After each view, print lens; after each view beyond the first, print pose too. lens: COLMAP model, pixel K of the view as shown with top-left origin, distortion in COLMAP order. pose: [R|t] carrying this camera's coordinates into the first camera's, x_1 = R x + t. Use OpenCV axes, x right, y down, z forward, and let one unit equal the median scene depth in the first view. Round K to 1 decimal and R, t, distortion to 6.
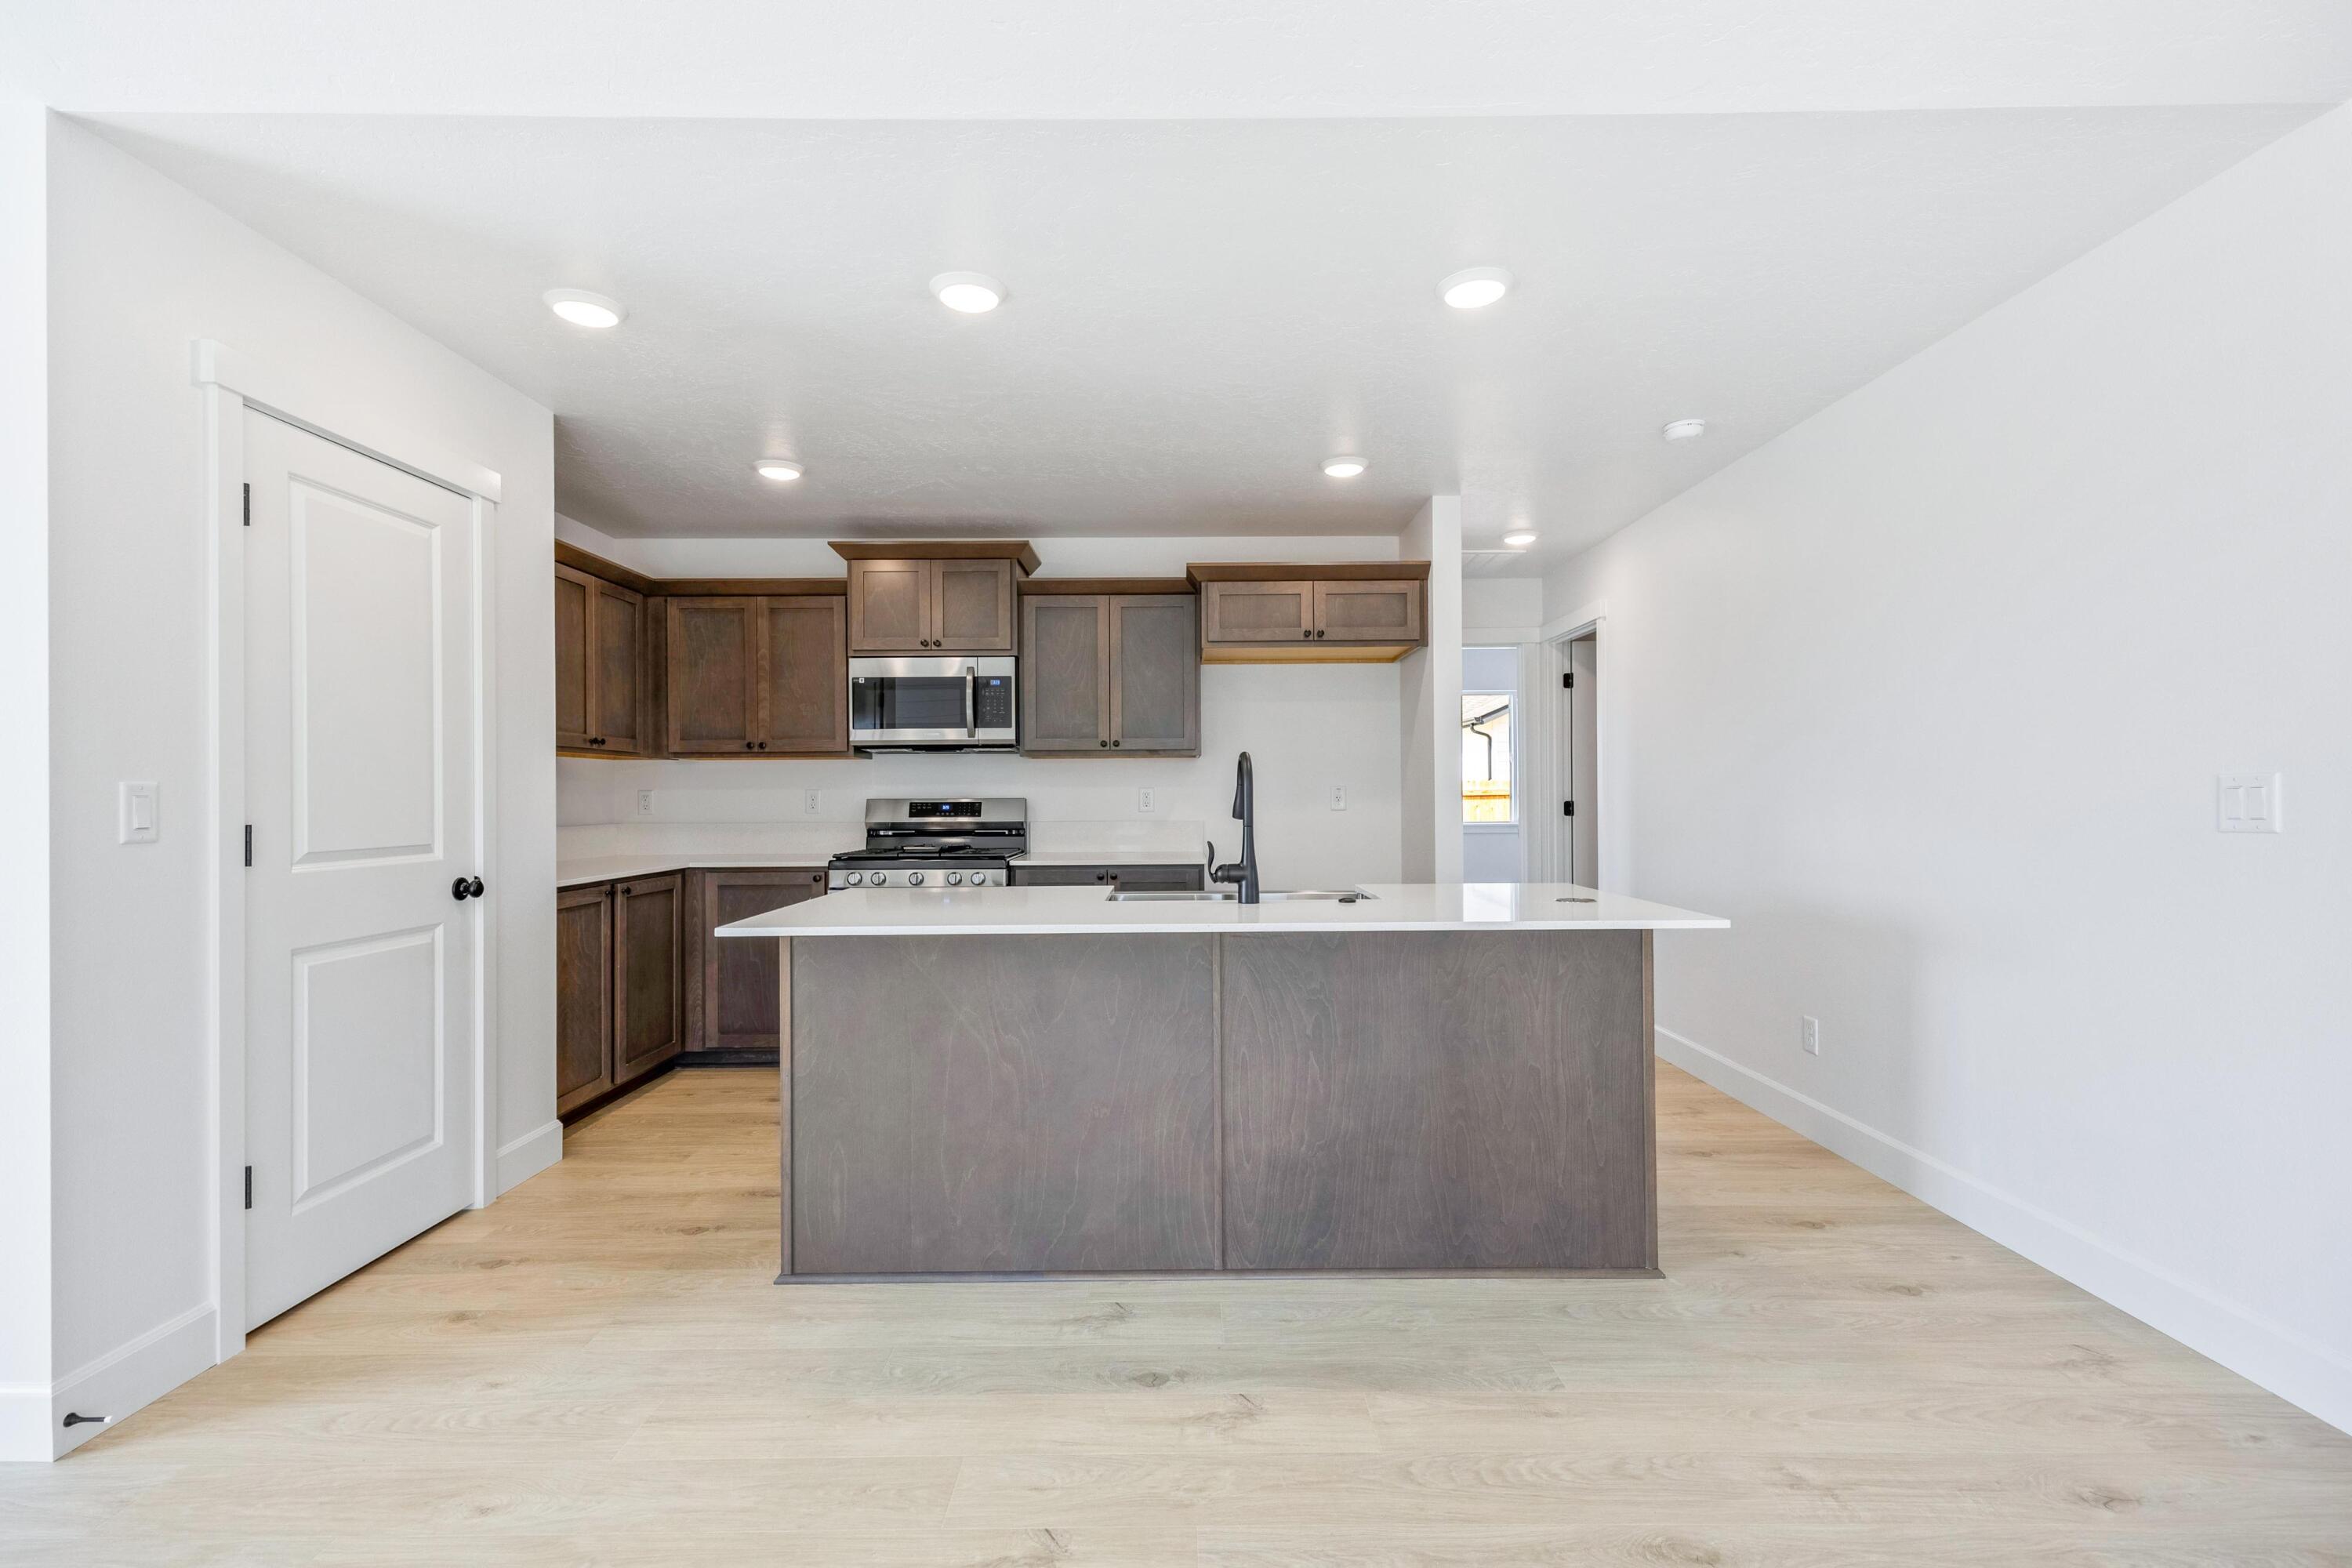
lens RADIAL K [[1066.2, 0, 1185.5], [0, 1066.2, 788.6], [0, 0, 1]] dist [0.022700, -0.003894]
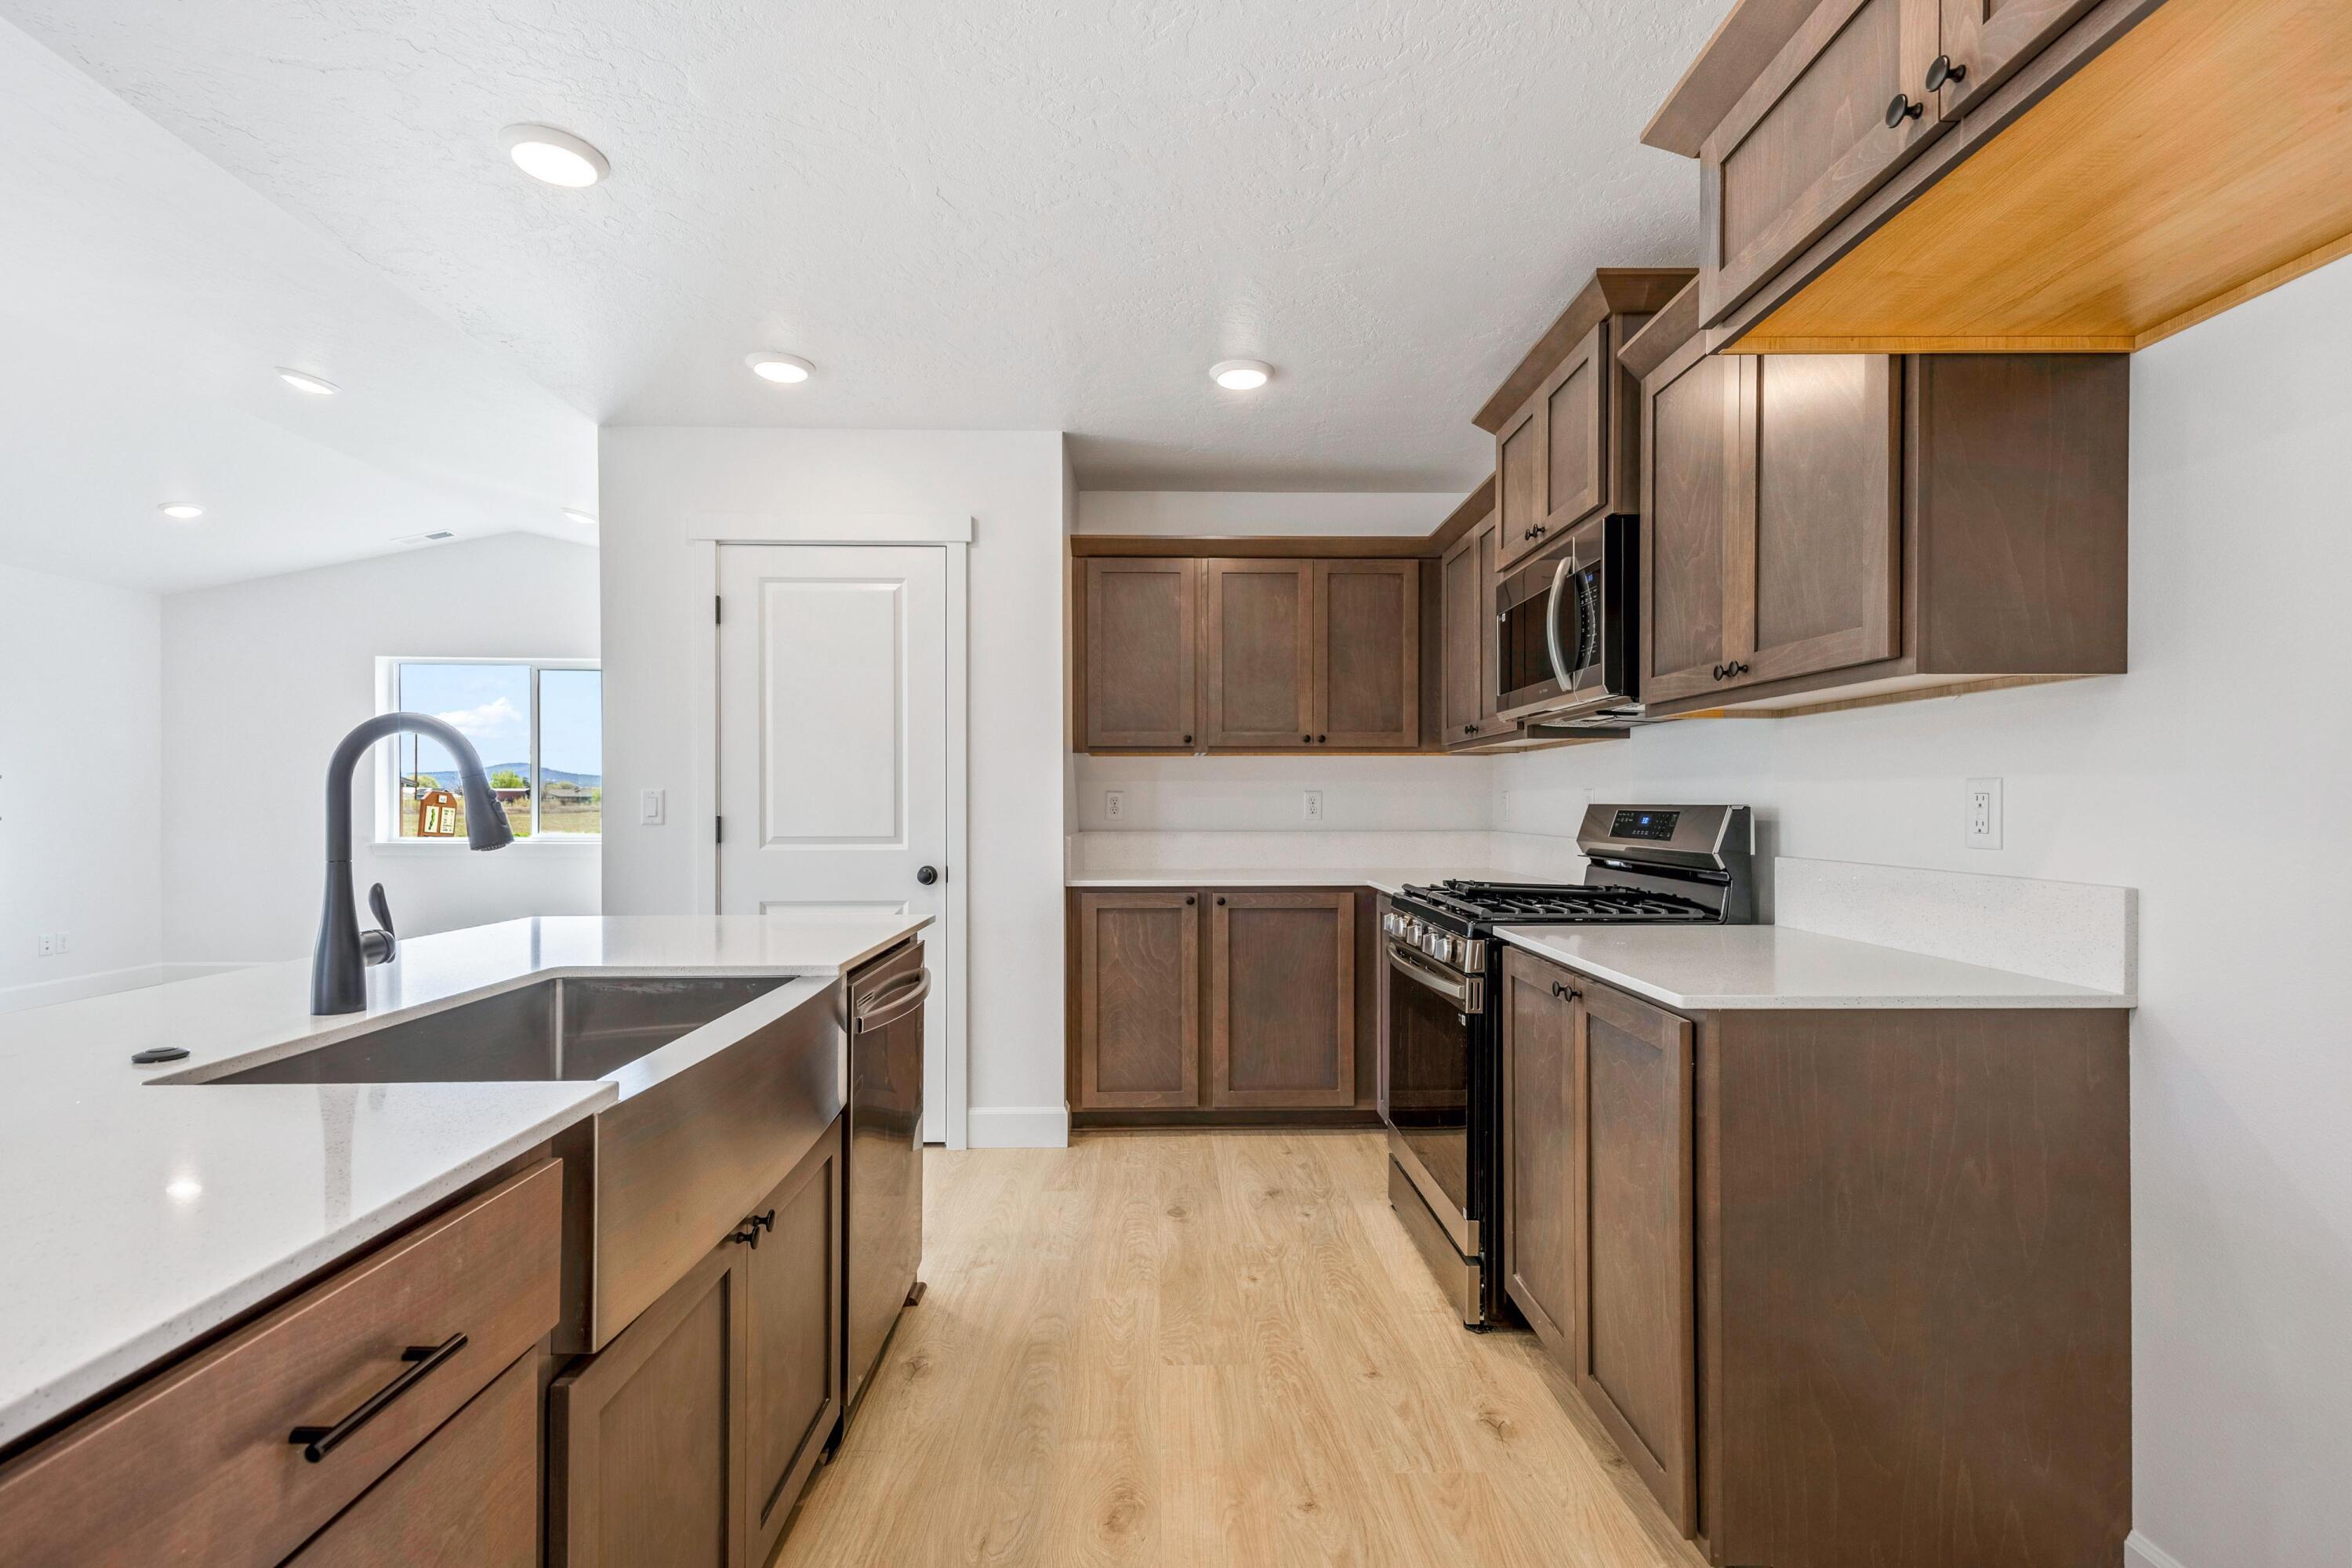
lens RADIAL K [[1066.2, 0, 1182.1], [0, 1066.2, 807.1], [0, 0, 1]] dist [0.022700, -0.003894]
pose [[0.016178, 0.011122, -0.999807, 0.330242], [0.005091, 0.999924, 0.011206, 0.003277], [0.999856, -0.005272, 0.016121, 0.798328]]
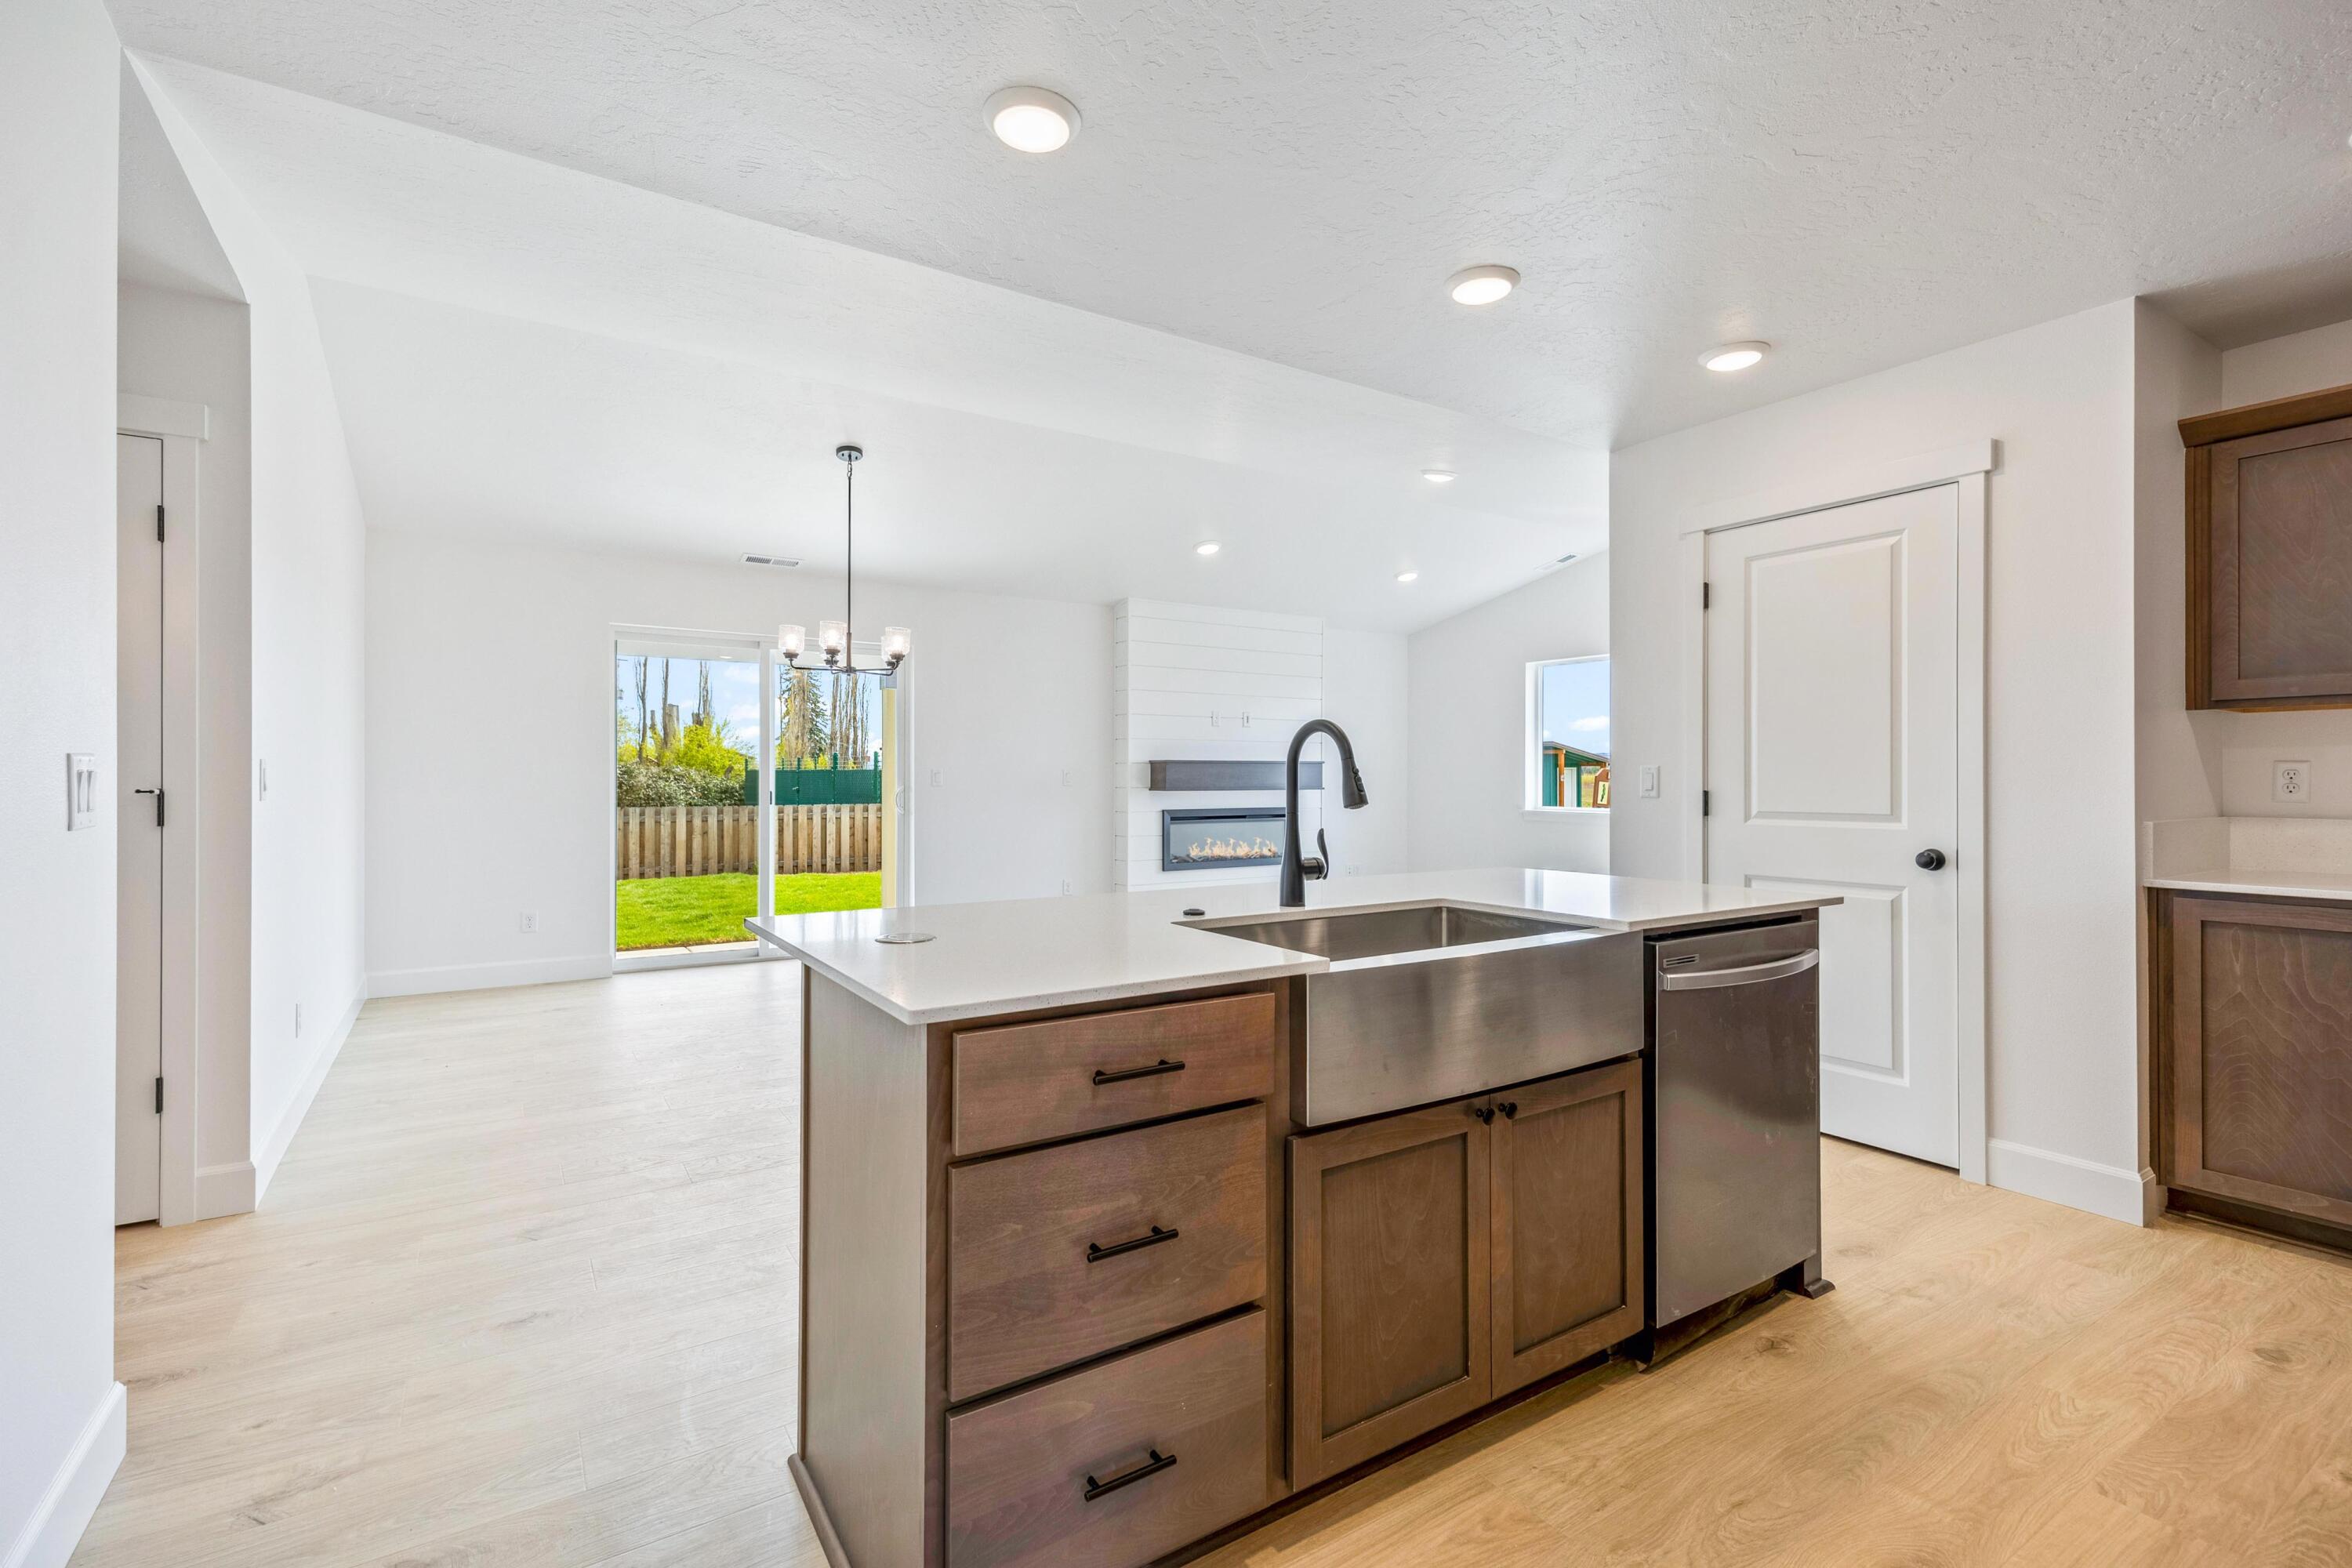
lens RADIAL K [[1066.2, 0, 1192.3], [0, 1066.2, 777.5], [0, 0, 1]] dist [0.022700, -0.003894]
pose [[-0.839602, 0.006515, -0.543163, 0.326033], [0.009348, 0.999953, -0.002456, 0.005100], [0.543122, -0.007139, -0.839623, 0.942967]]
